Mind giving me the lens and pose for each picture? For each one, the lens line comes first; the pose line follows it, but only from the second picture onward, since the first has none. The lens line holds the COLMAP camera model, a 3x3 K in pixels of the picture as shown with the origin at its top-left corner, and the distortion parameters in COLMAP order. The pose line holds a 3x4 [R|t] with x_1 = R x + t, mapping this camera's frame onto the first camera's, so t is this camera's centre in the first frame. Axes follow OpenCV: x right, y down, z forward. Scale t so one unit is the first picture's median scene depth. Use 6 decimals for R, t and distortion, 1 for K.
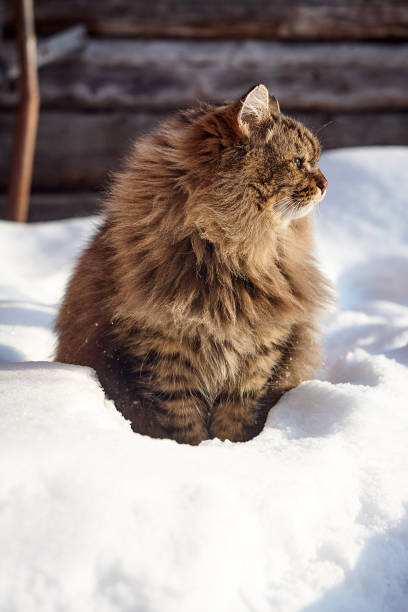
lens RADIAL K [[1570.1, 0, 203.5], [0, 1570.1, 305.7], [0, 0, 1]] dist [-0.065772, -0.117049]
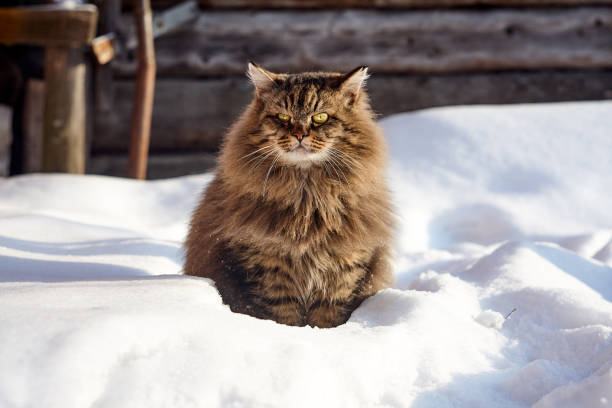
lens RADIAL K [[1574.0, 0, 304.4], [0, 1574.0, 203.2], [0, 0, 1]] dist [-0.050527, -0.352033]
pose [[0.999810, -0.018204, -0.007007, 0.010232], [0.017897, 0.998972, -0.041657, 0.022847], [0.007758, 0.041524, 0.999107, -0.202618]]
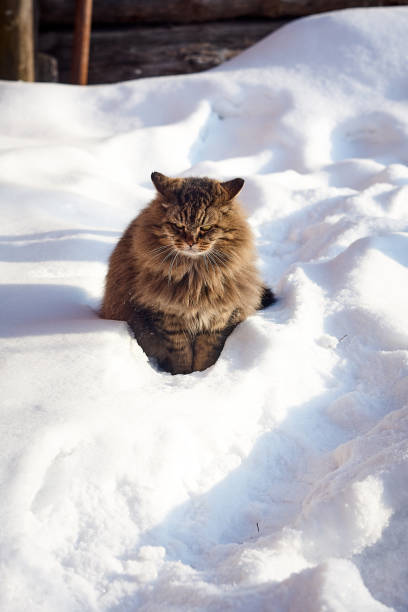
lens RADIAL K [[1588.1, 0, 203.8], [0, 1588.1, 305.1], [0, 0, 1]] dist [-0.030537, -0.158665]
pose [[0.998608, -0.015649, -0.050365, 0.078620], [0.024935, 0.981579, 0.189423, -0.225882], [0.046473, -0.190415, 0.980603, -0.536224]]
